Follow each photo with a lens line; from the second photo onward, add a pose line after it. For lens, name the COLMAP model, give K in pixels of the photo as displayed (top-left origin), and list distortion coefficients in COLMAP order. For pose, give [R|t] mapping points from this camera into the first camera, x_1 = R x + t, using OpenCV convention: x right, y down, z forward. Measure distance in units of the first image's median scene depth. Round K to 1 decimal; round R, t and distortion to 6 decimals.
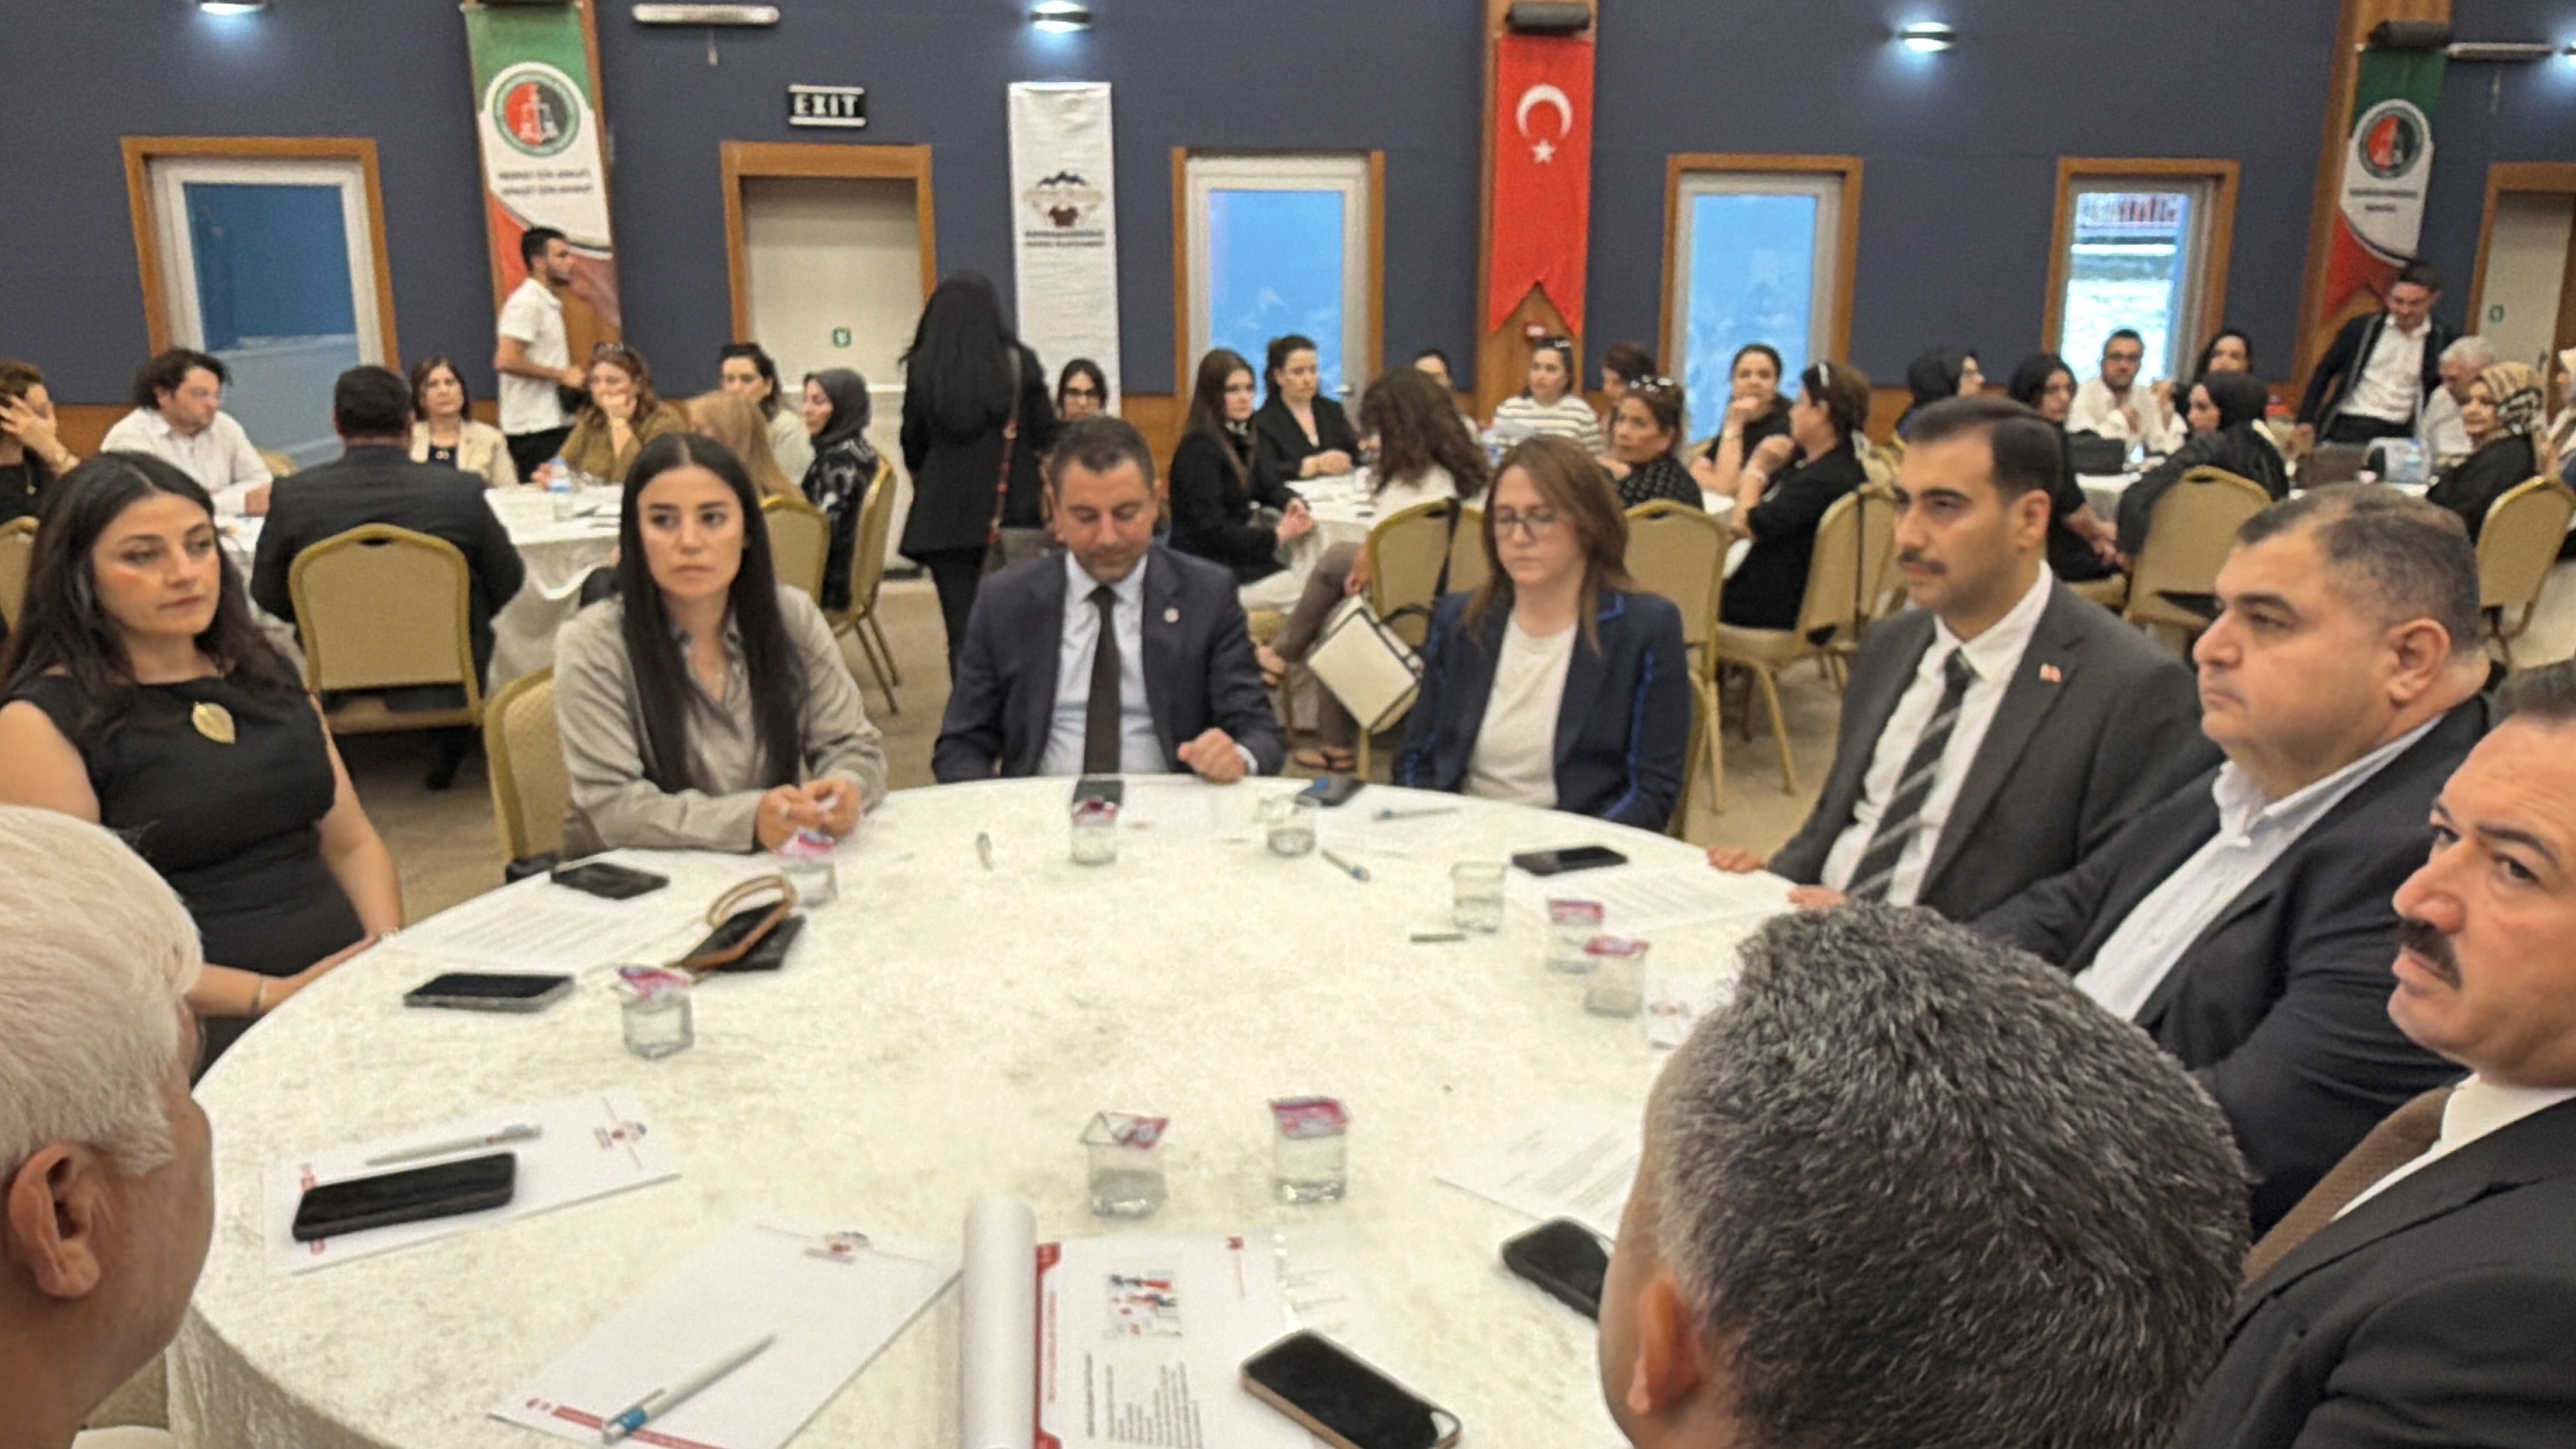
lens RADIAL K [[1963.2, 0, 1276.8], [0, 1963.2, 727.1], [0, 0, 1]] dist [-0.028438, 0.037639]
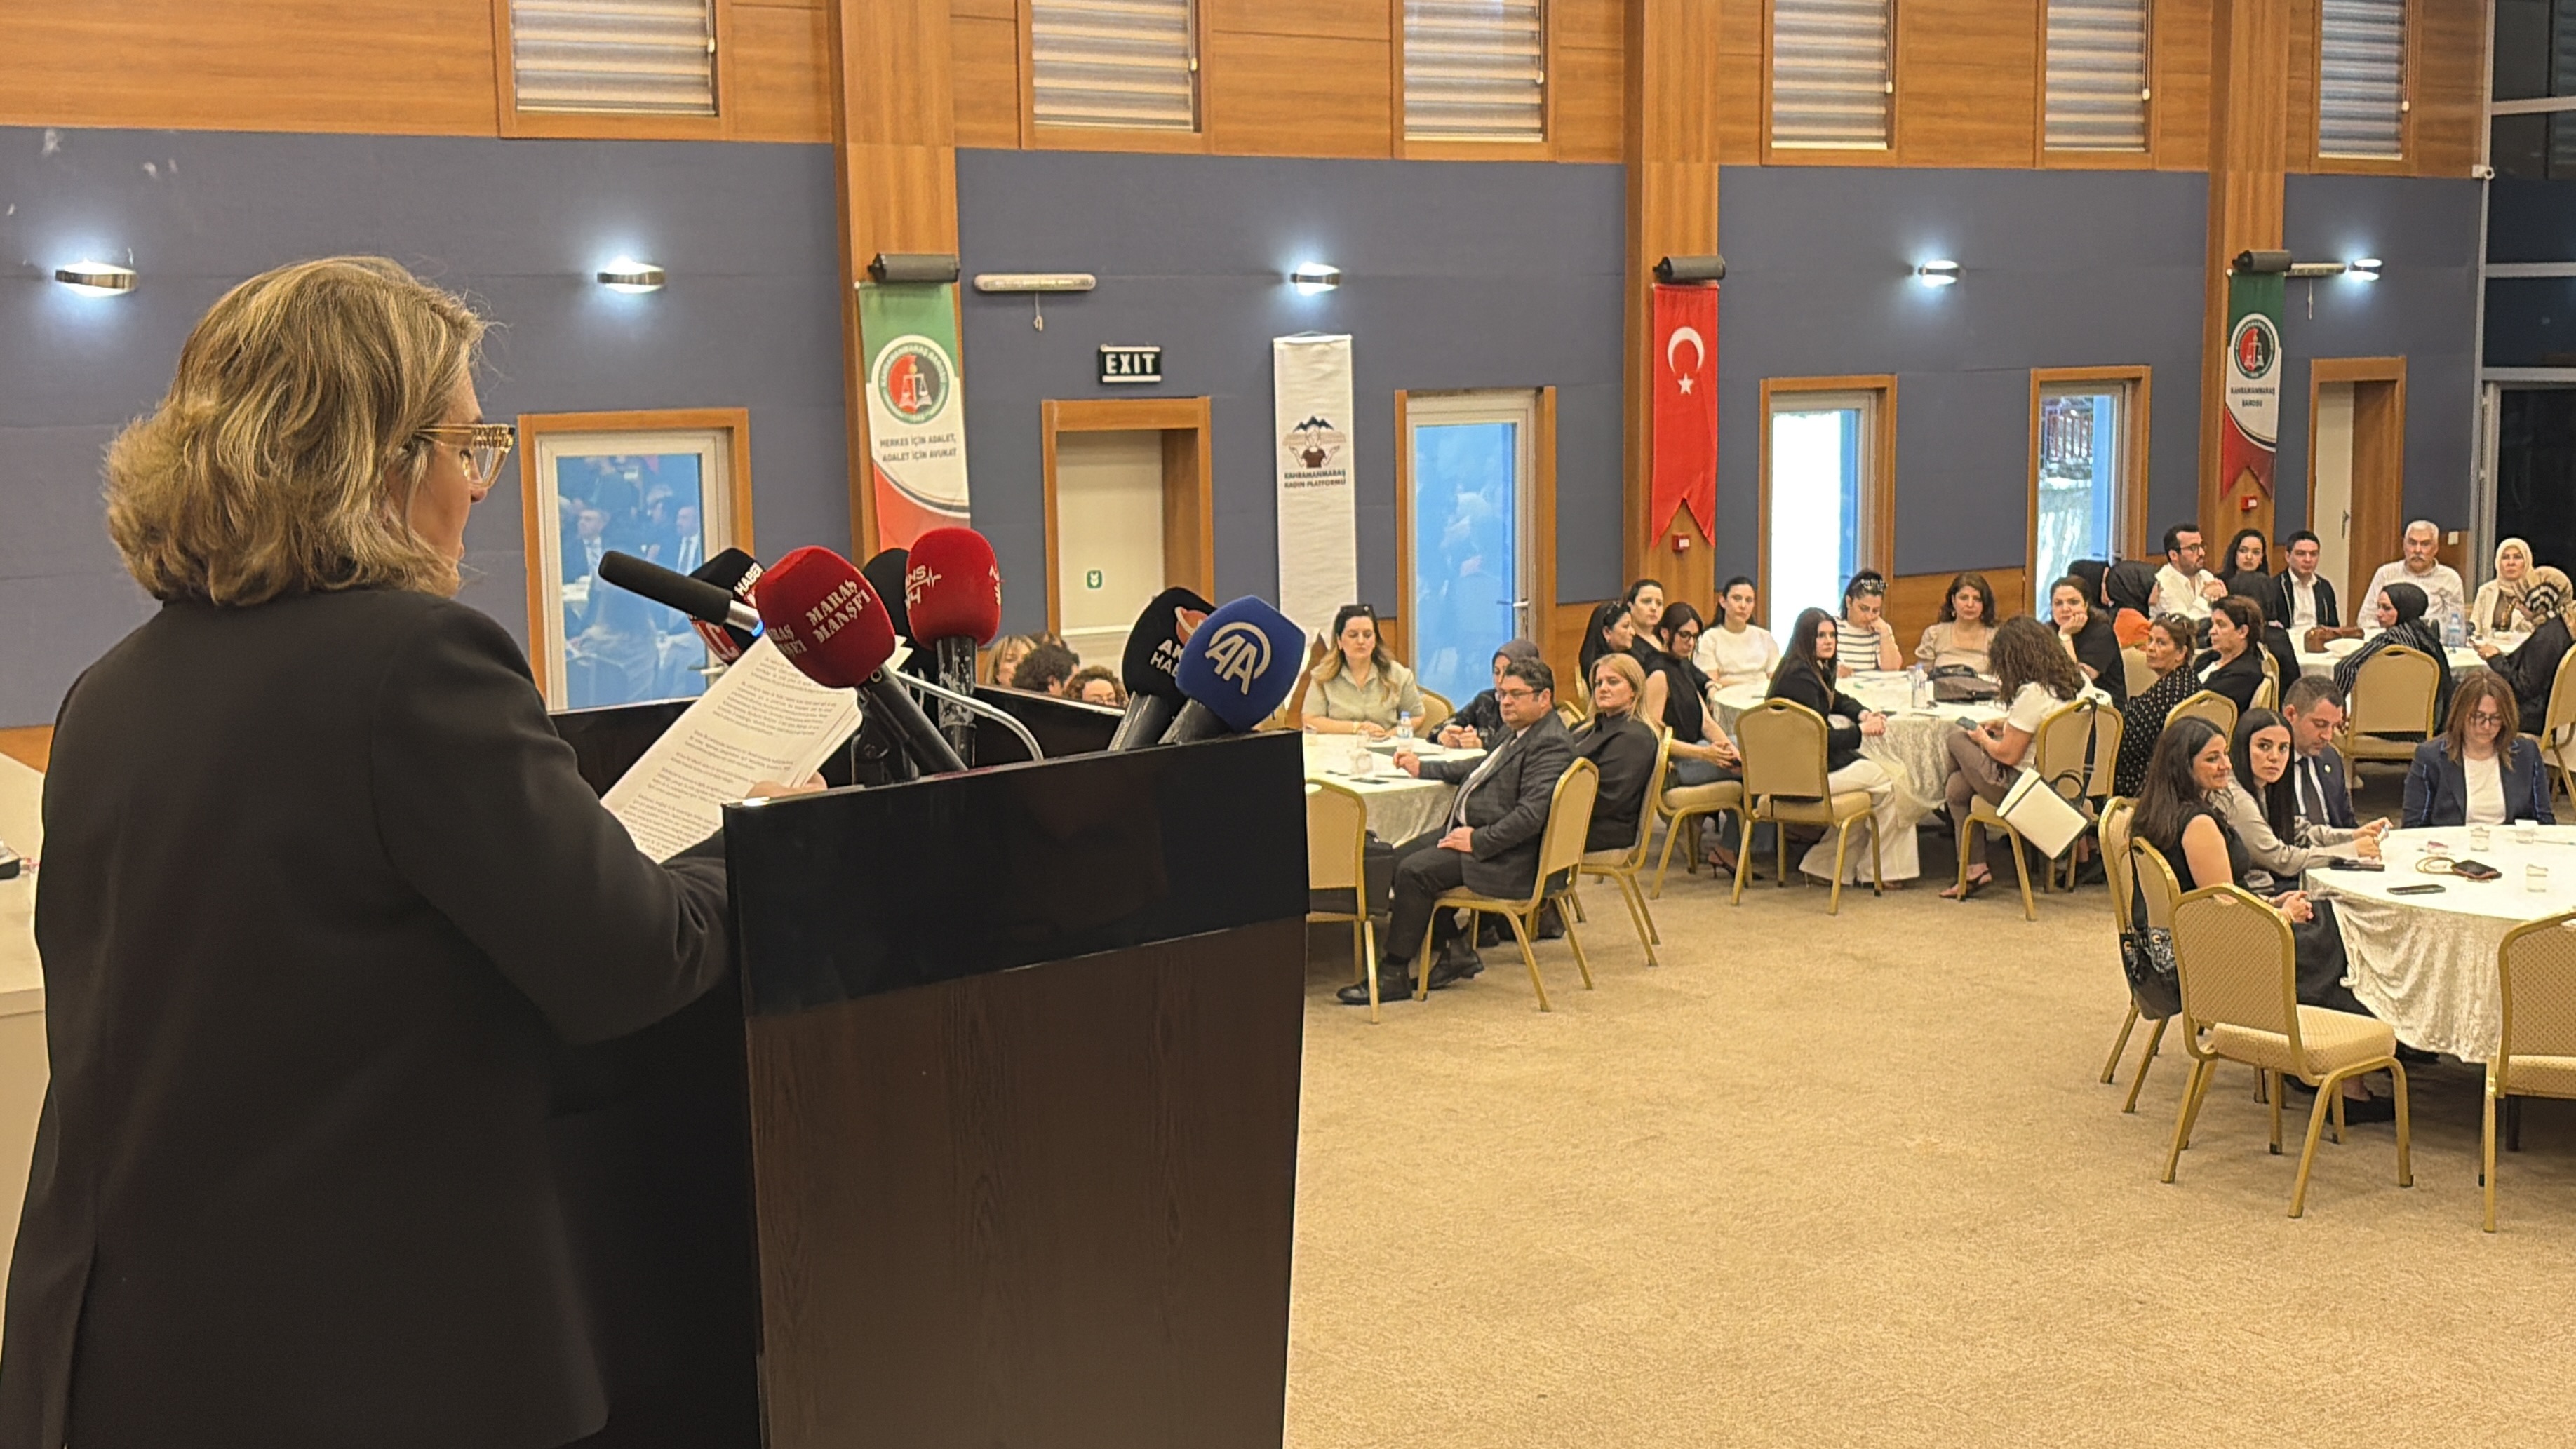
lens RADIAL K [[3186.5, 0, 1298.1], [0, 3186.5, 735.3], [0, 0, 1]] dist [0.033040, 0.000000]
pose [[0.911396, -0.066629, 0.406101, -0.823571], [0.105550, 0.991643, -0.074182, 0.014469], [-0.397764, 0.110473, 0.910812, -0.545631]]
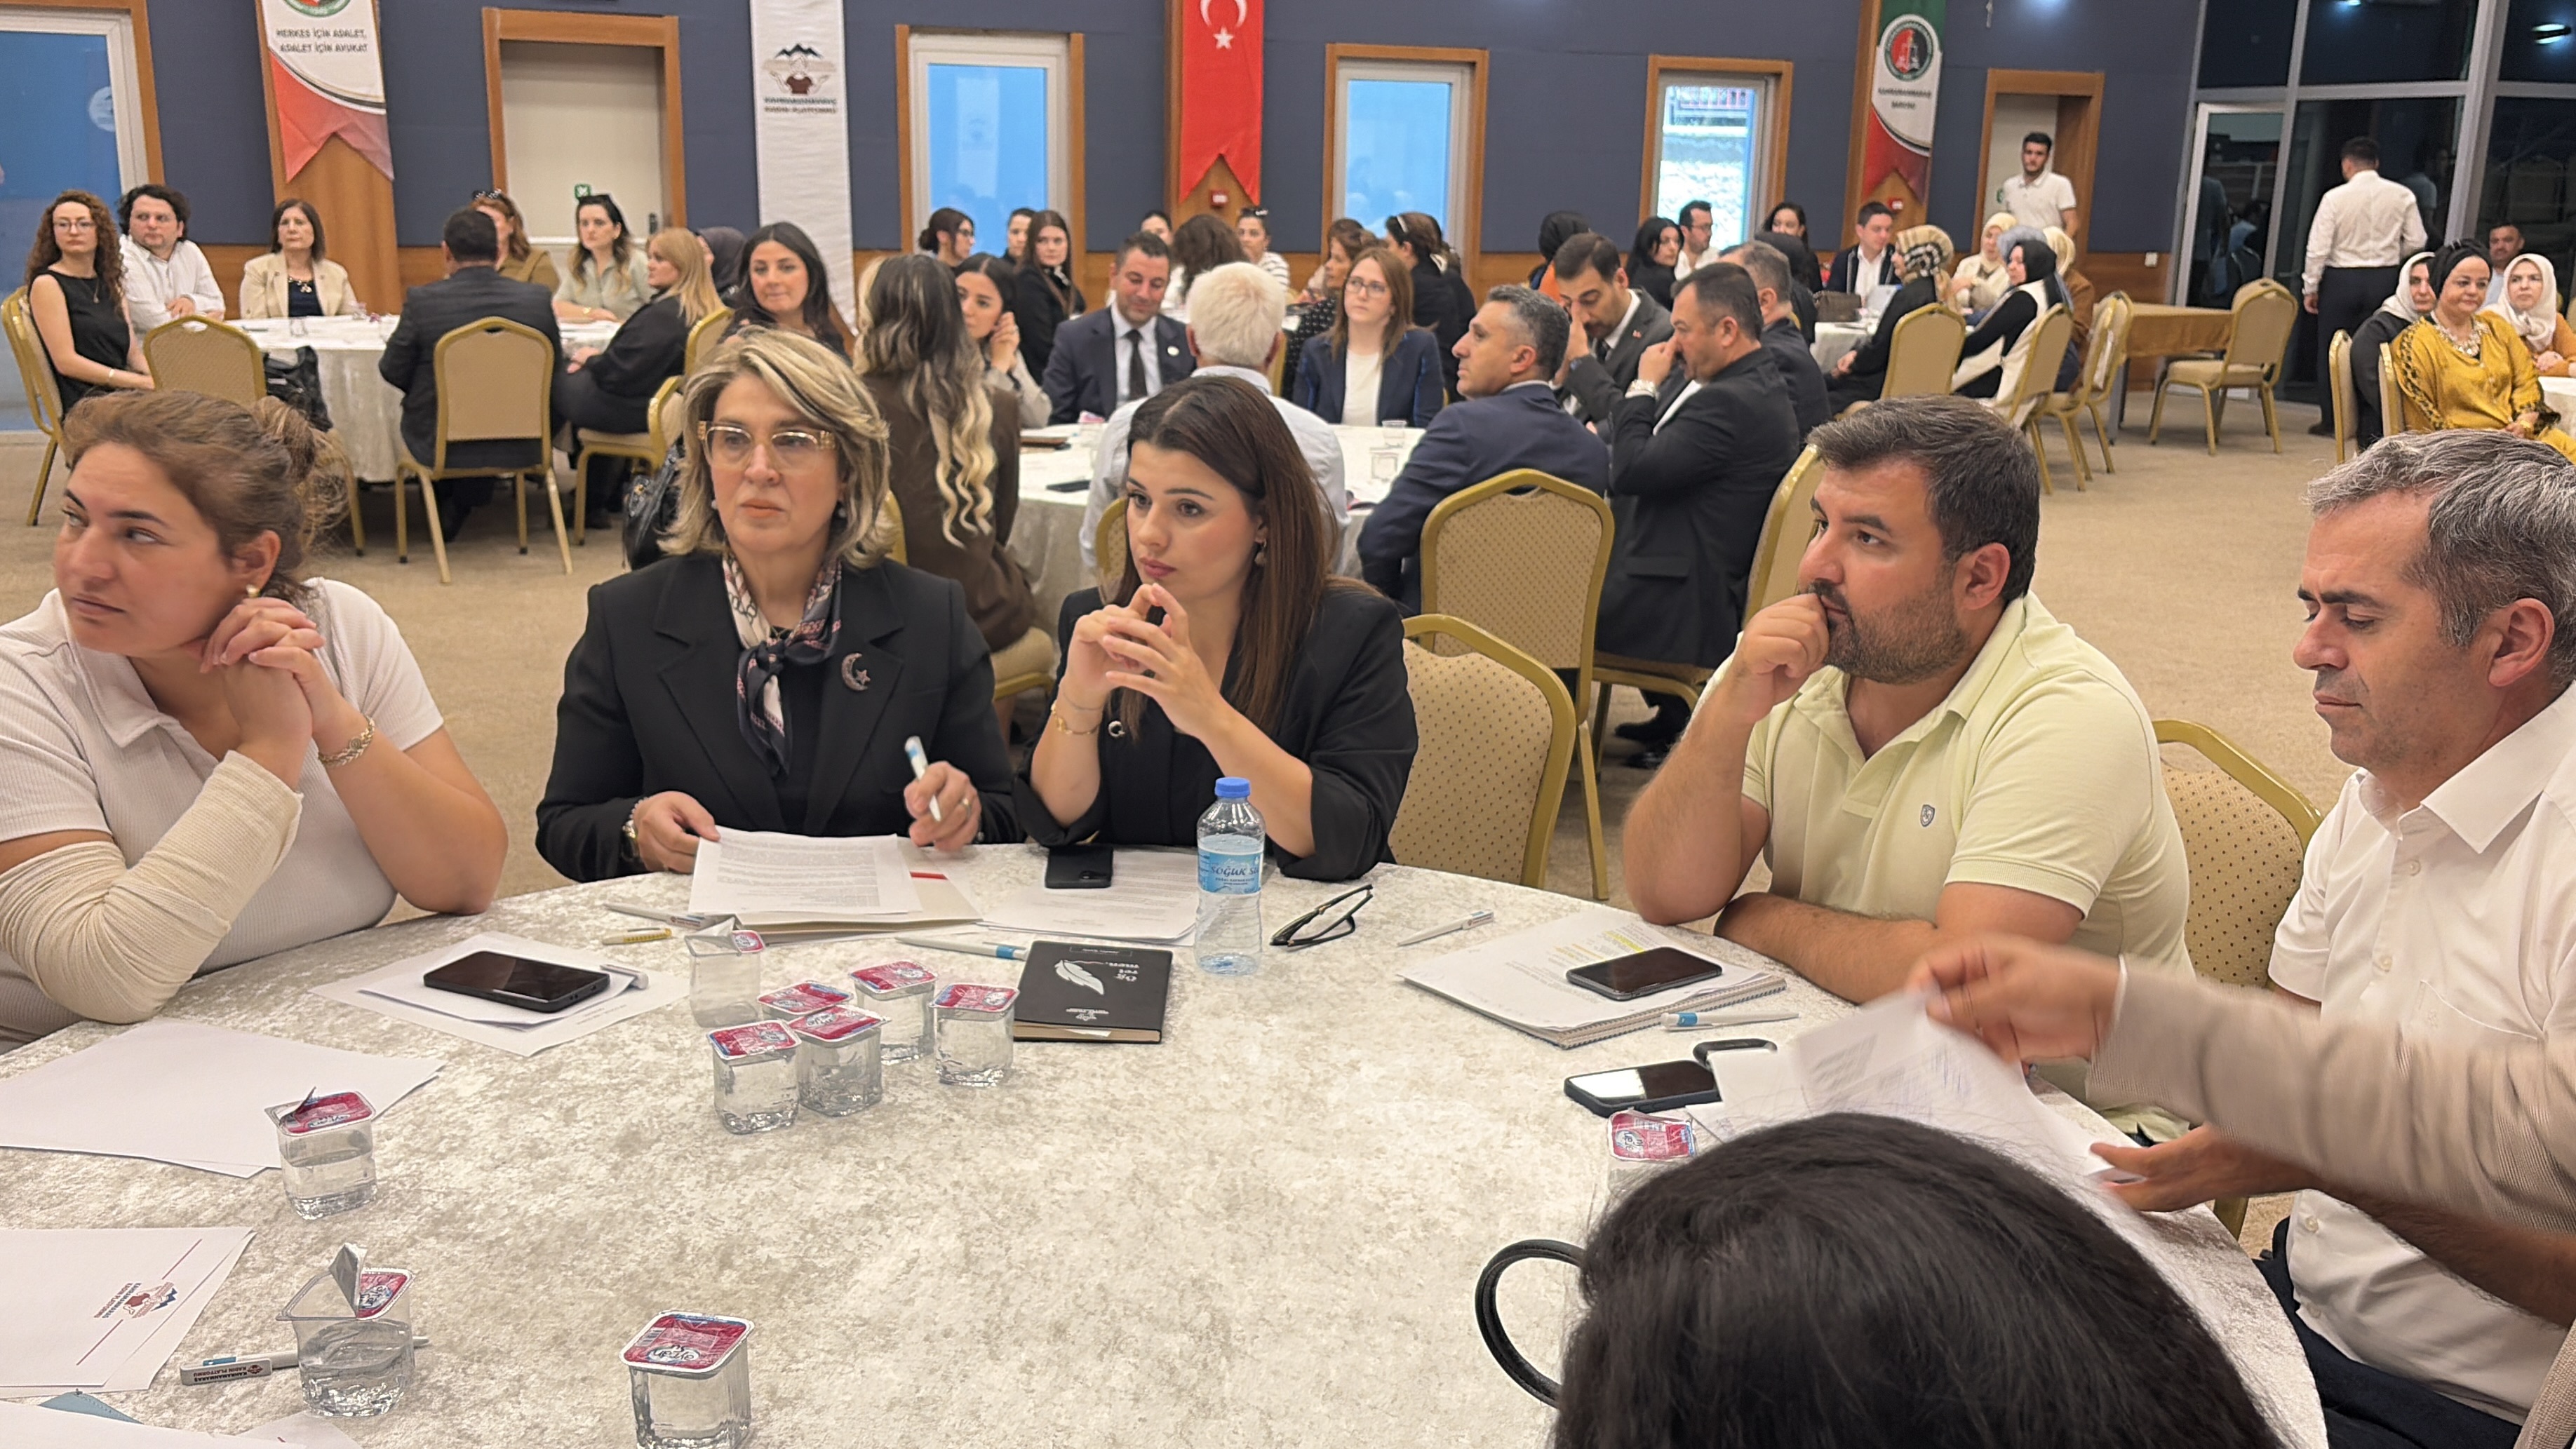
lens RADIAL K [[2363.8, 0, 1301.7], [0, 2363.8, 734.9], [0, 0, 1]] dist [-0.000098, -0.014056]
pose [[0.973391, -0.034846, 0.226485, -0.147492], [0.030517, 0.999279, 0.022585, 0.083050], [-0.227109, -0.015073, 0.973753, -0.363197]]
